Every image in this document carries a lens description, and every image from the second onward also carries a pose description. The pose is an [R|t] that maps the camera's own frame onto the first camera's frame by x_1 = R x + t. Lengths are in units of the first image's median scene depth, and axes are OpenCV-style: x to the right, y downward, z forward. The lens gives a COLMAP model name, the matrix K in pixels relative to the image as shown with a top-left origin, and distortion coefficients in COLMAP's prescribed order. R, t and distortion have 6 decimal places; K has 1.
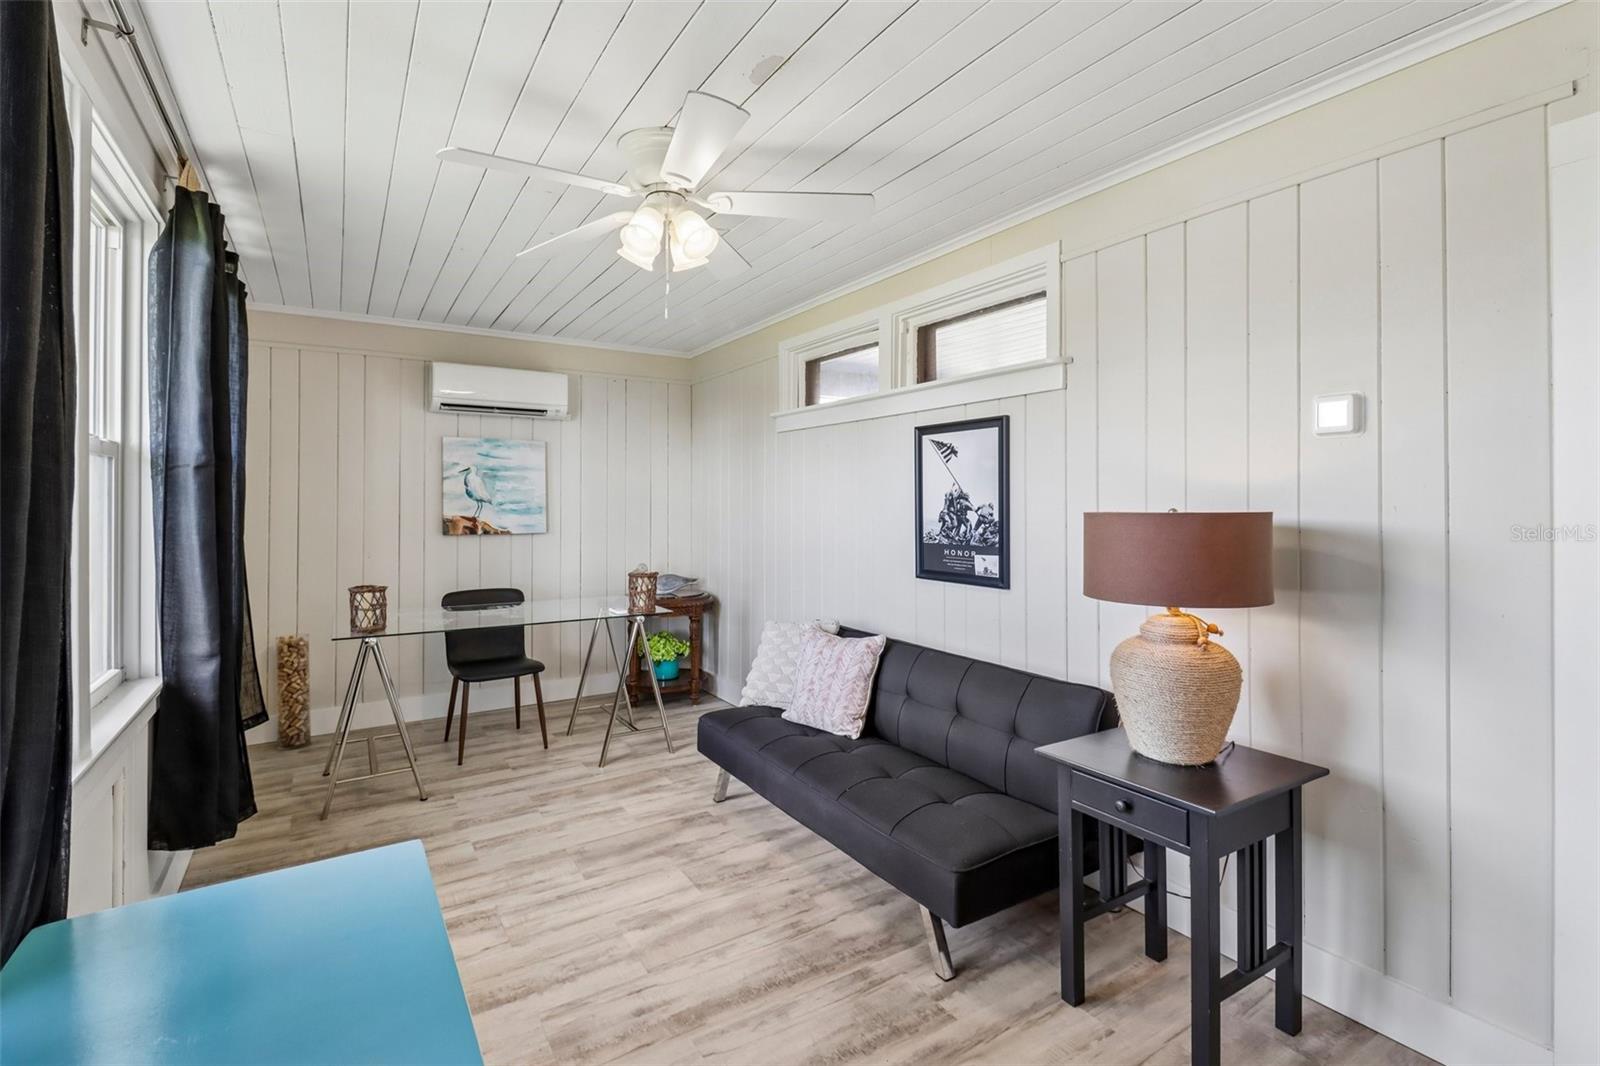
lens RADIAL K [[733.9, 0, 804.6], [0, 733.9, 501.7], [0, 0, 1]] dist [0.012933, -0.000315]
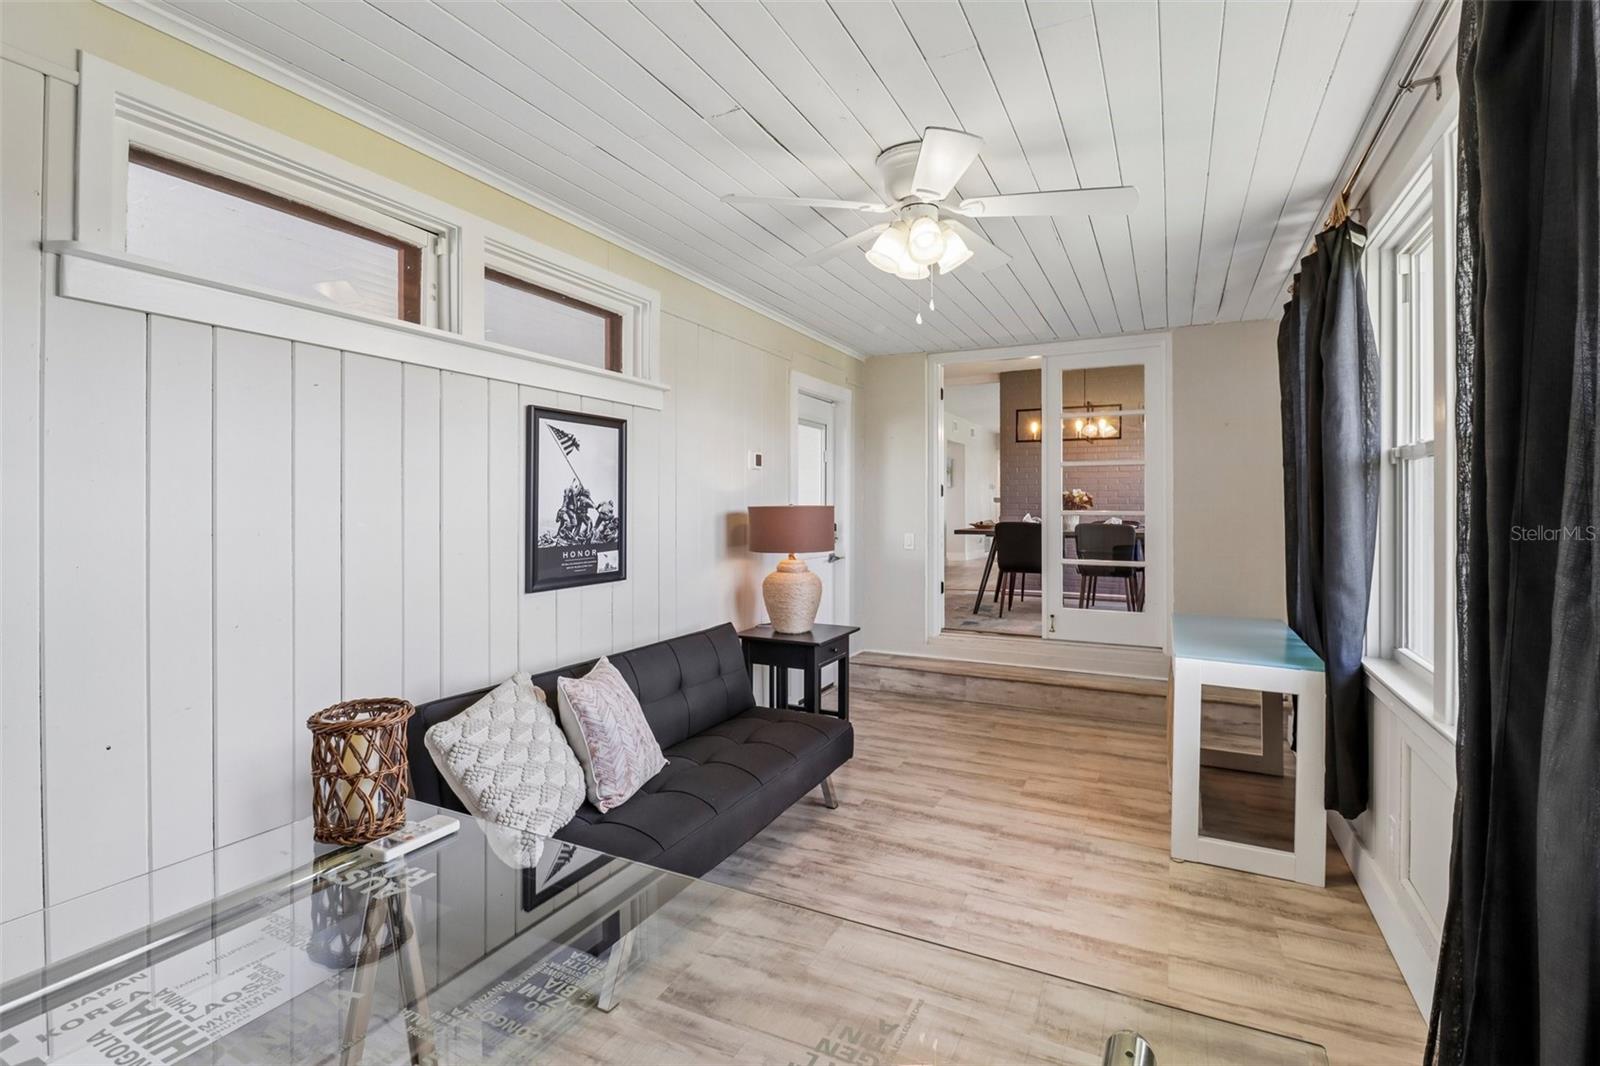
lens RADIAL K [[733.9, 0, 804.6], [0, 733.9, 501.7], [0, 0, 1]] dist [0.012933, -0.000315]
pose [[-0.508354, 0.006390, 0.861125, -0.767590], [0.001537, 0.999978, -0.006514, 0.010660], [-0.861147, -0.001988, -0.508352, 1.273123]]
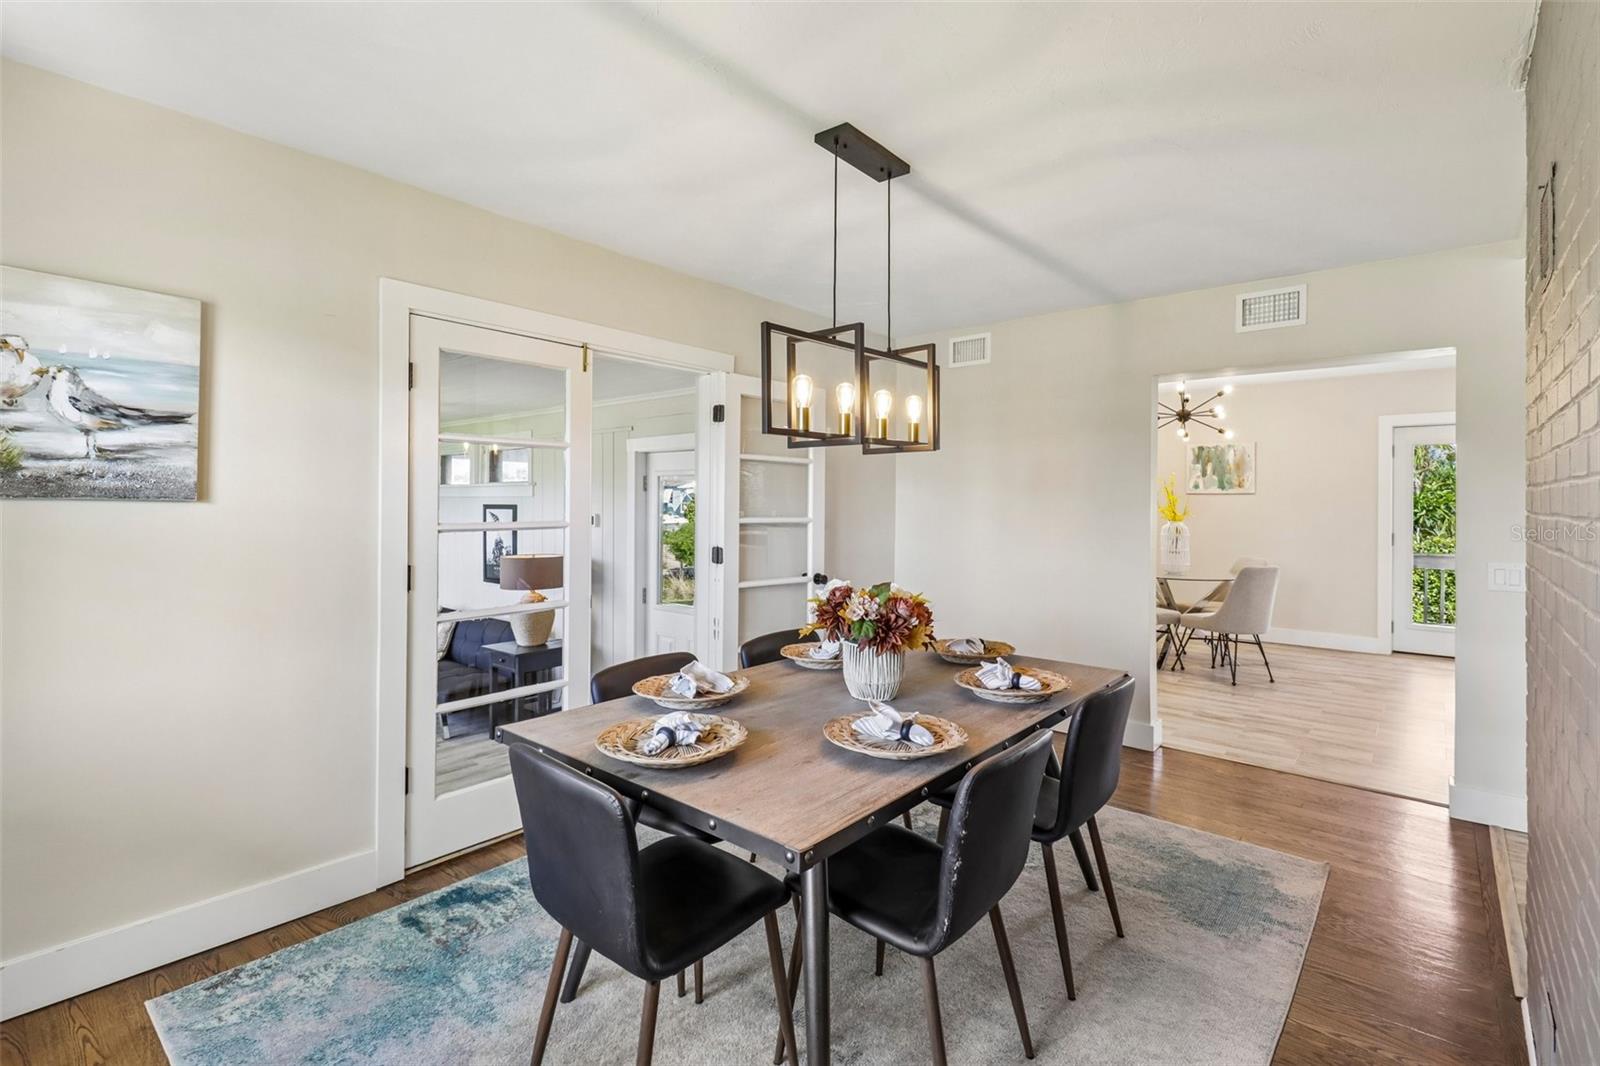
lens RADIAL K [[733.9, 0, 804.6], [0, 733.9, 501.7], [0, 0, 1]] dist [0.012933, -0.000315]
pose [[0.957610, 0.003033, 0.288052, 0.447535], [-0.001520, 0.999984, -0.005476, -0.110656], [-0.288064, 0.004806, 0.957599, -1.236043]]
